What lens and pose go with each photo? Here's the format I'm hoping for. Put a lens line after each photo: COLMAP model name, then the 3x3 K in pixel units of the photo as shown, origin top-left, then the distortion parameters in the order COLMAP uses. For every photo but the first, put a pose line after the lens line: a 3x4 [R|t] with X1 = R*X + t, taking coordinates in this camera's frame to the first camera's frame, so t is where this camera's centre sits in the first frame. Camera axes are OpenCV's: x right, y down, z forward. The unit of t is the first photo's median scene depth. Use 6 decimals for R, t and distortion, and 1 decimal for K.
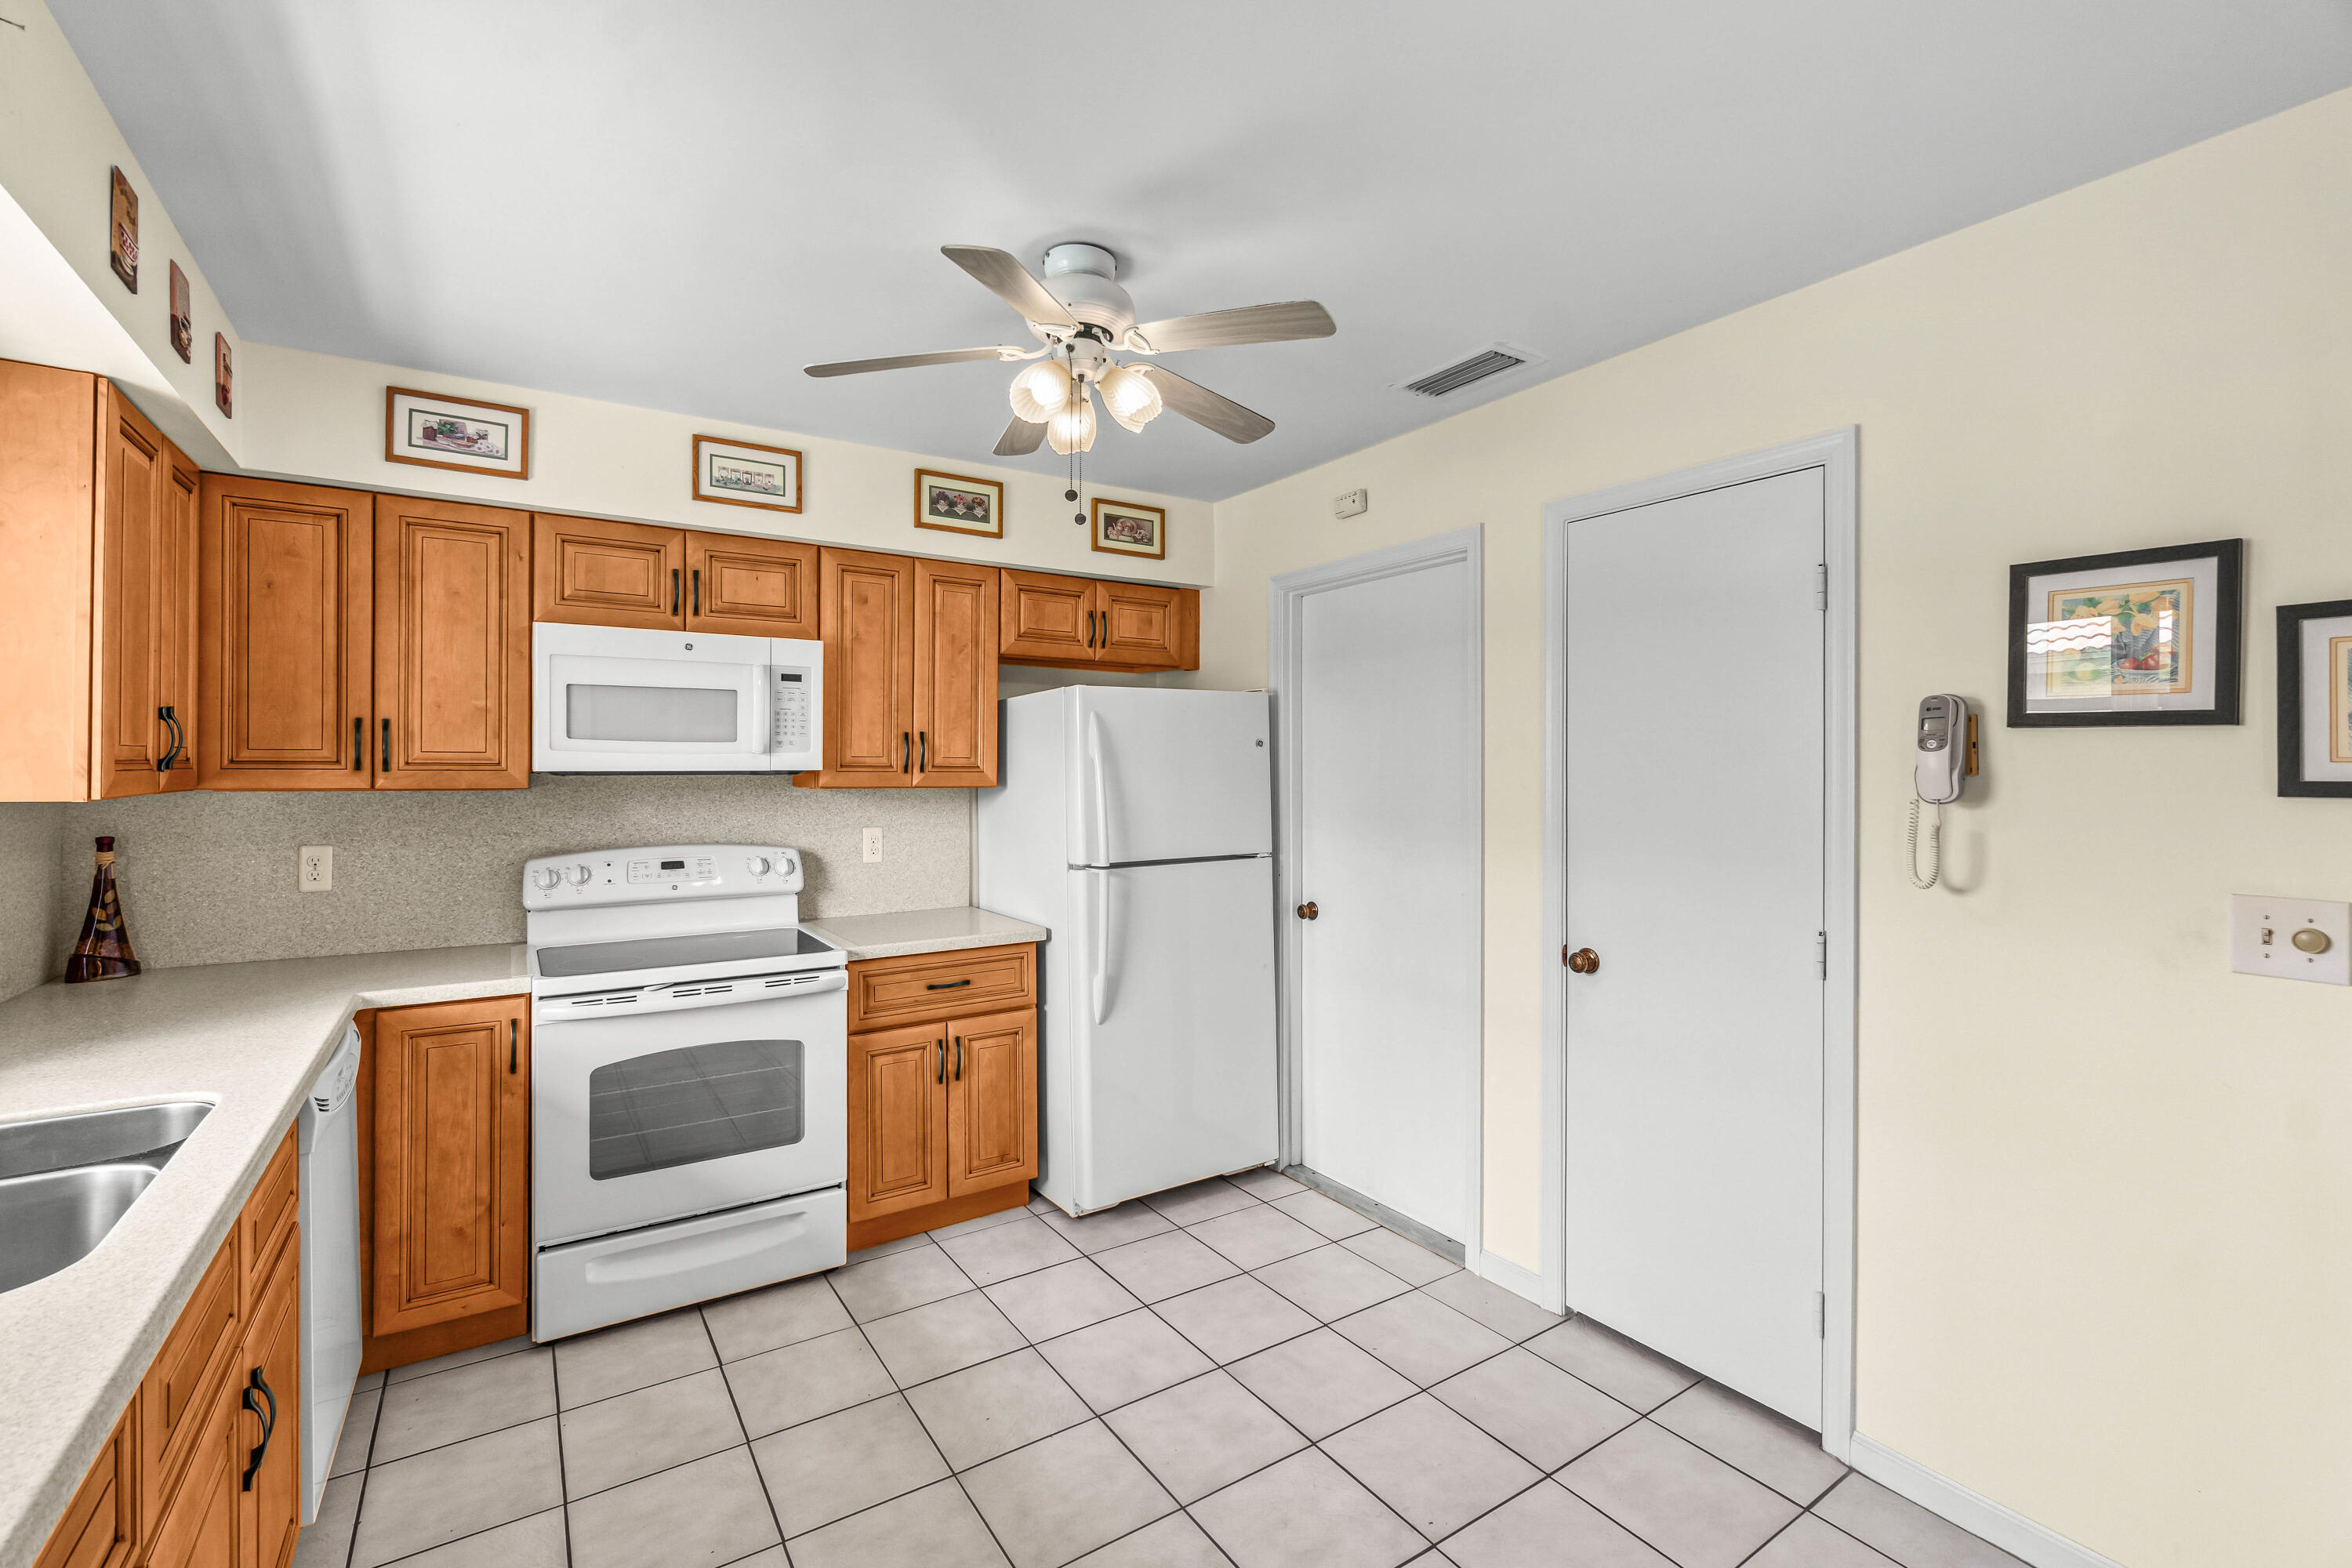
lens RADIAL K [[1033.8, 0, 1179.2], [0, 1033.8, 767.8], [0, 0, 1]] dist [-0.002013, -0.000740]
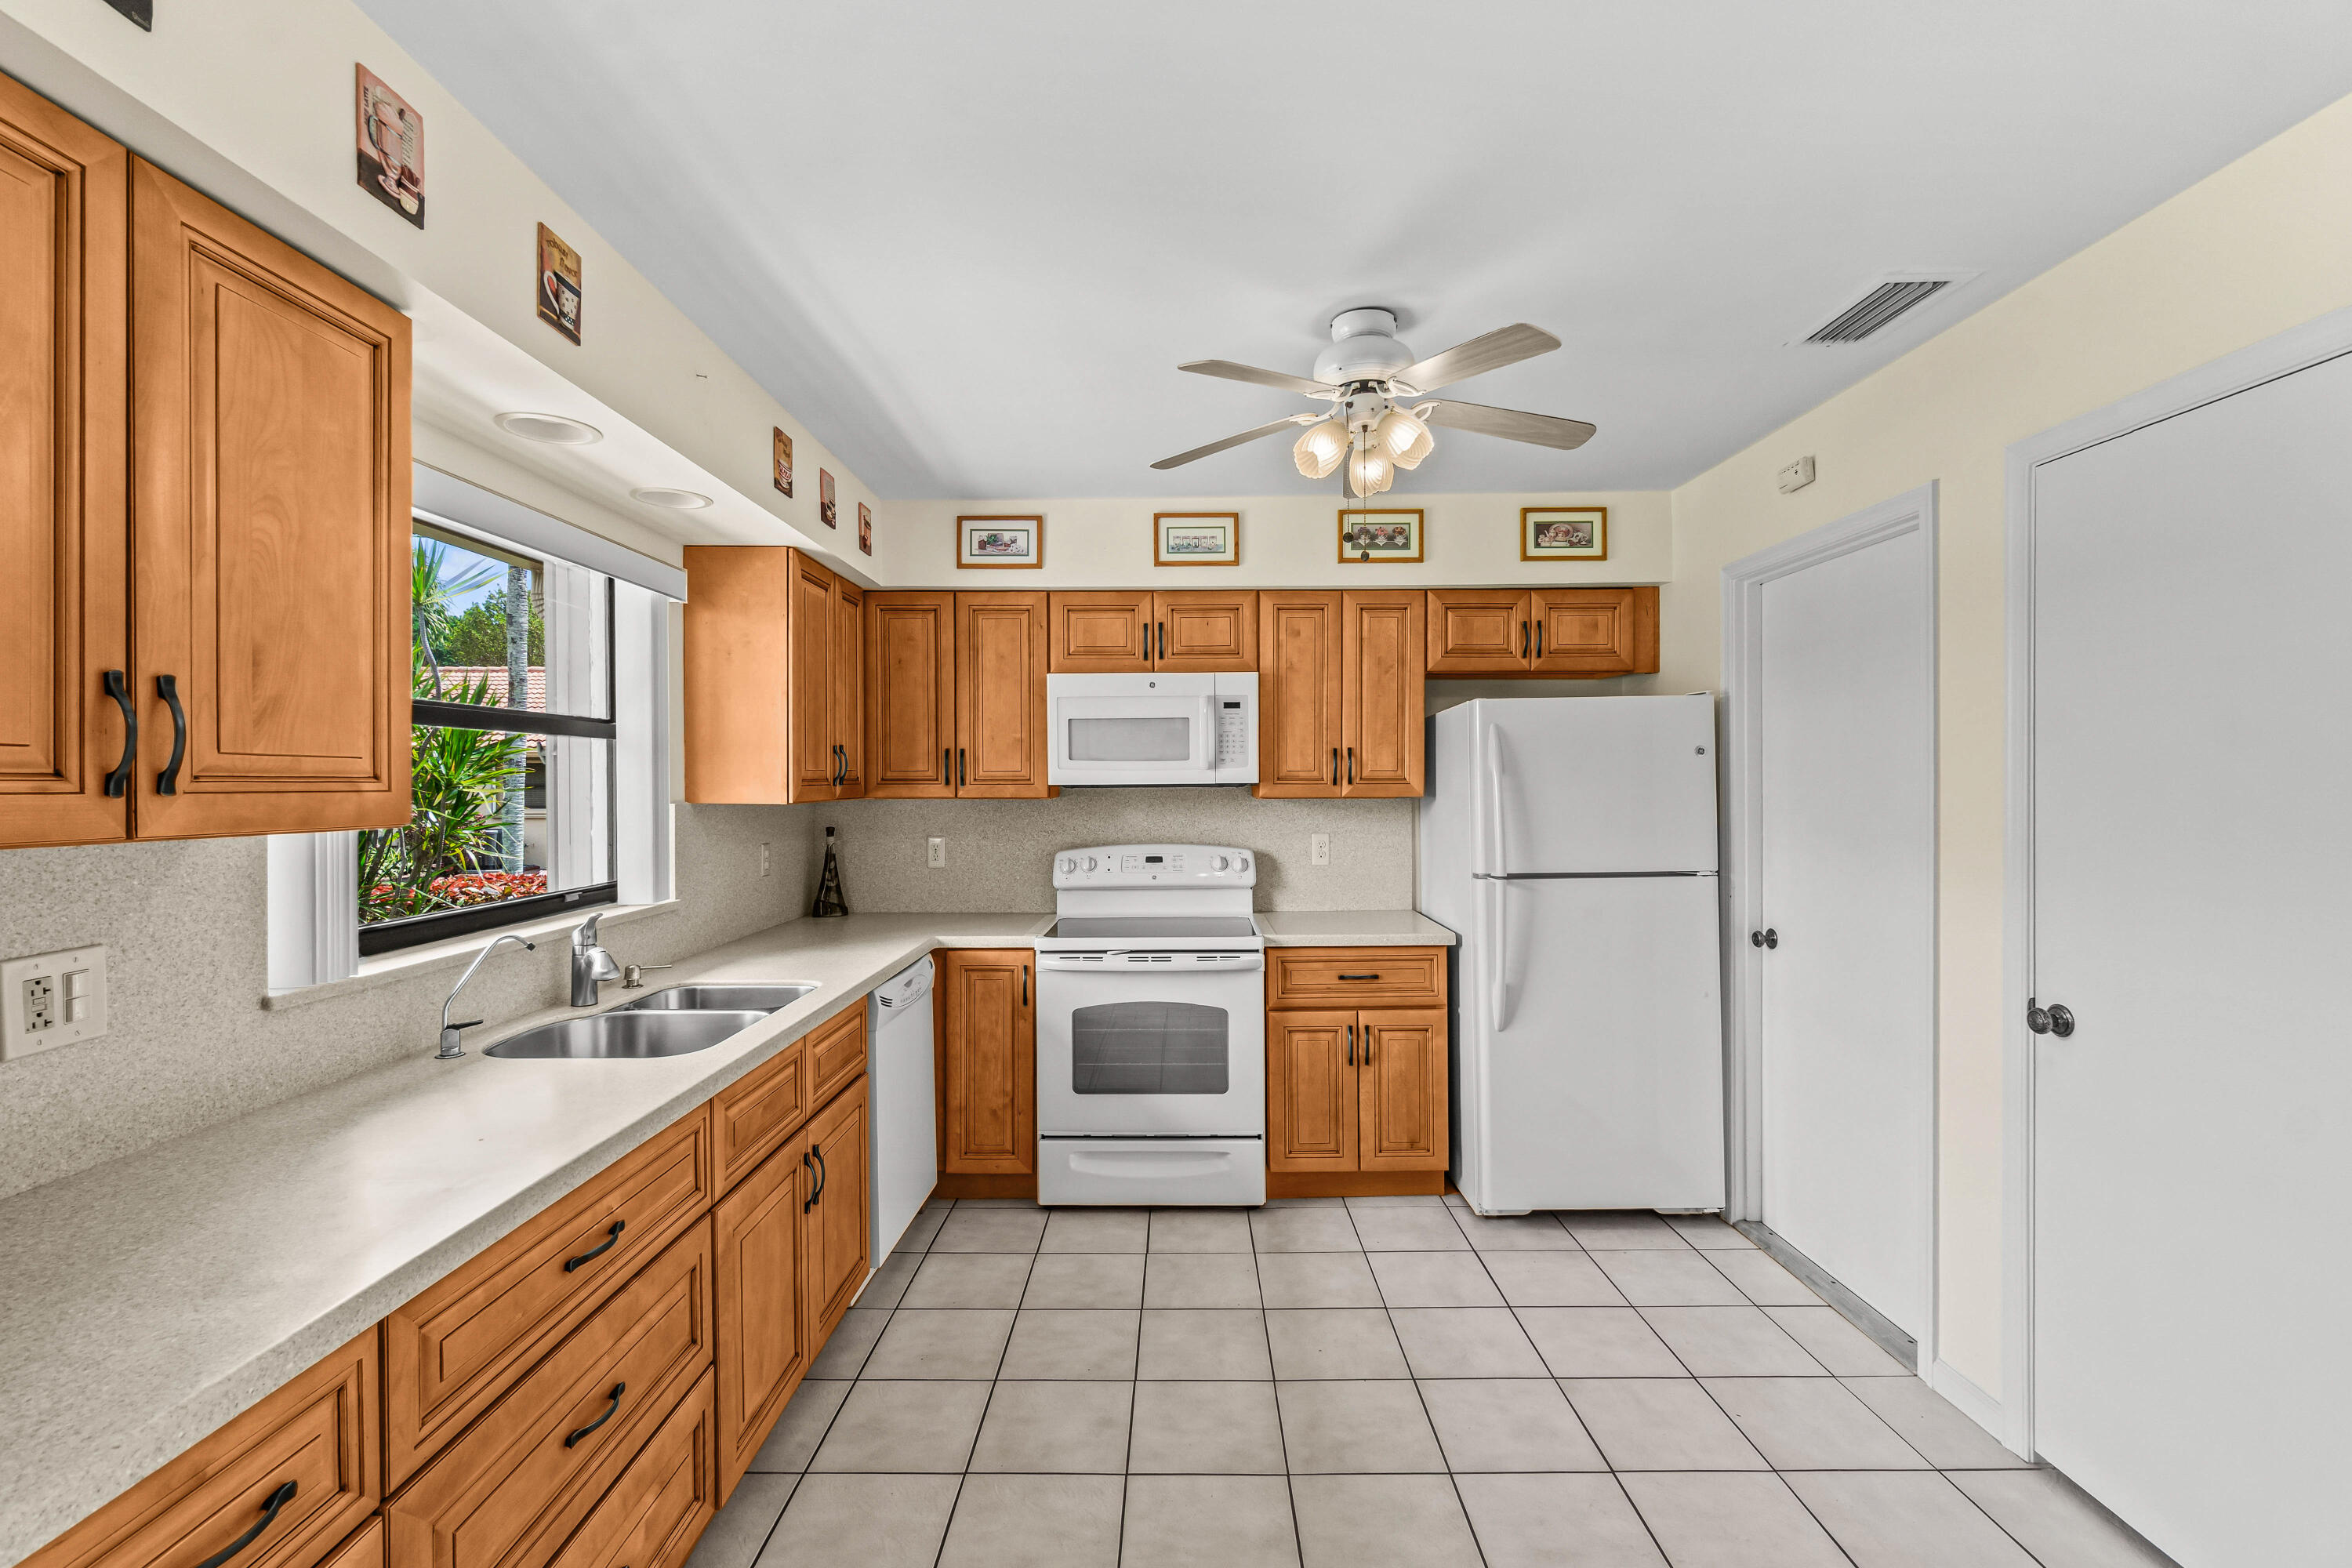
lens RADIAL K [[1042.6, 0, 1175.9], [0, 1042.6, 788.9], [0, 0, 1]] dist [0.002146, 0.000157]
pose [[0.829980, -0.001384, -0.557791, 0.247718], [0.006934, 0.999945, 0.007836, -0.000807], [0.557750, -0.010371, 0.829944, -0.030505]]
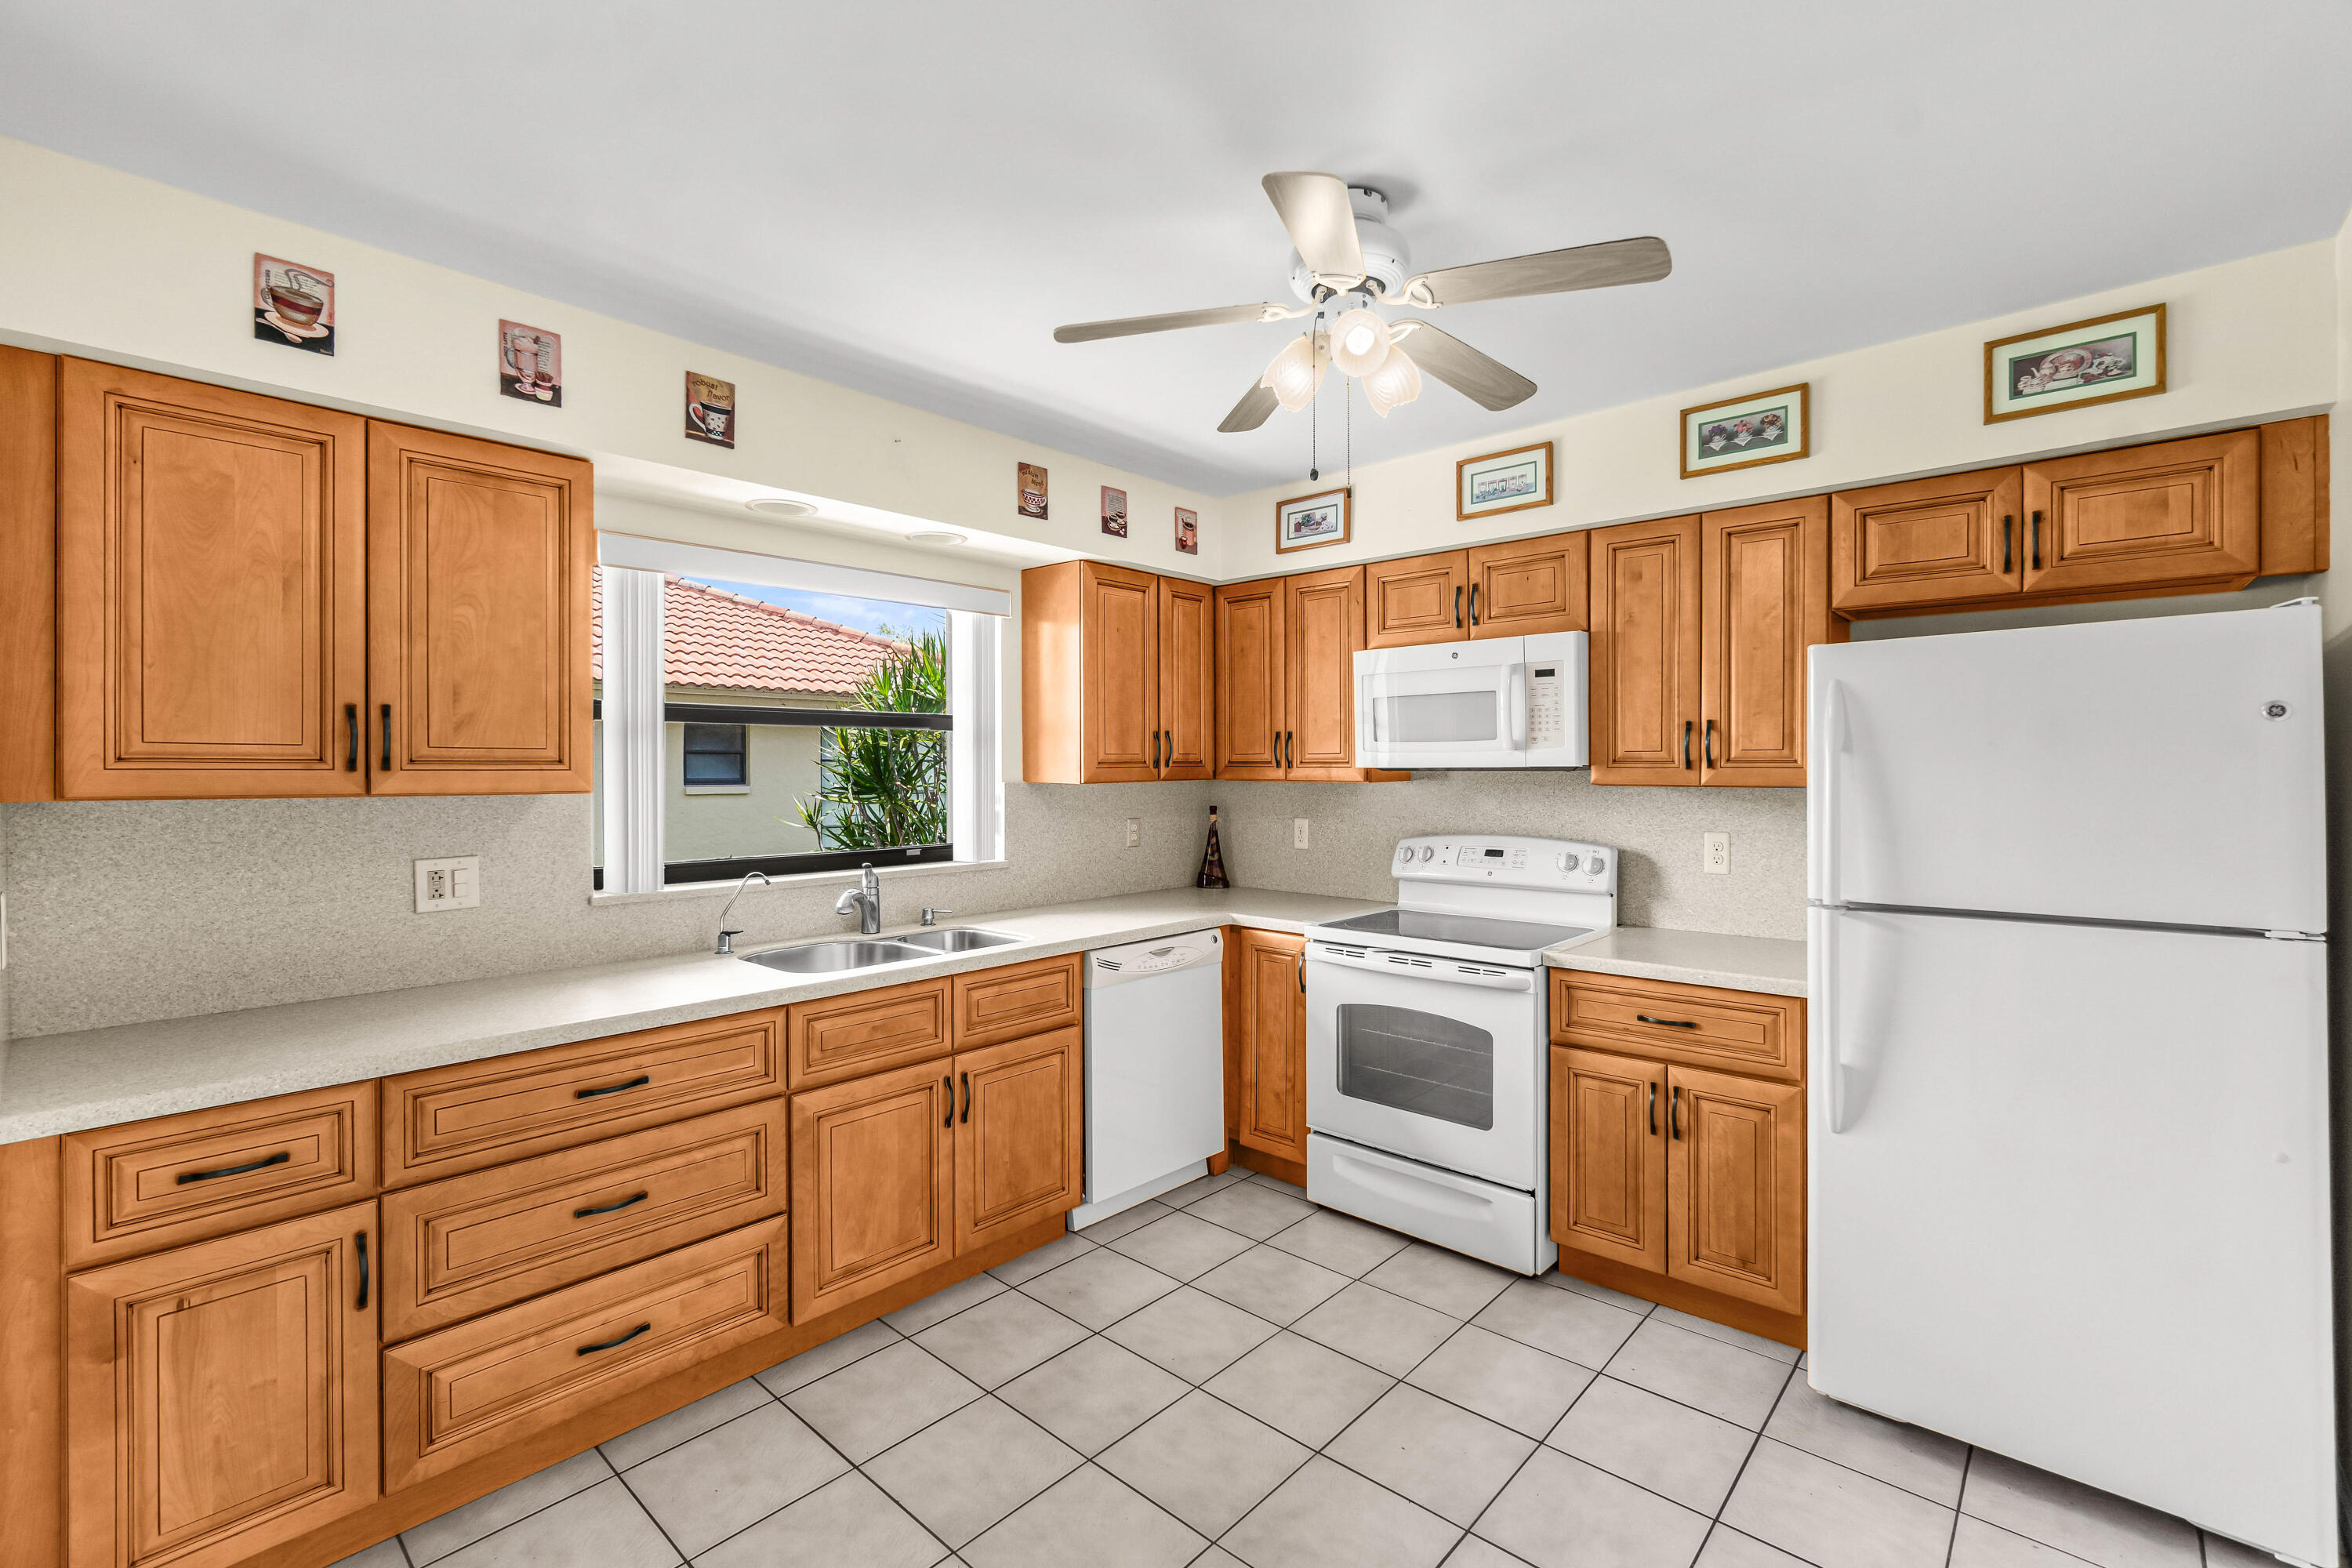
lens RADIAL K [[1031.7, 0, 1174.3], [0, 1031.7, 771.6], [0, 0, 1]] dist [0.000390, 0.000282]
pose [[0.242439, 0.002140, -0.970164, 0.518211], [0.004805, 0.999983, 0.003406, 0.002483], [0.970155, -0.005487, 0.242425, 0.431399]]
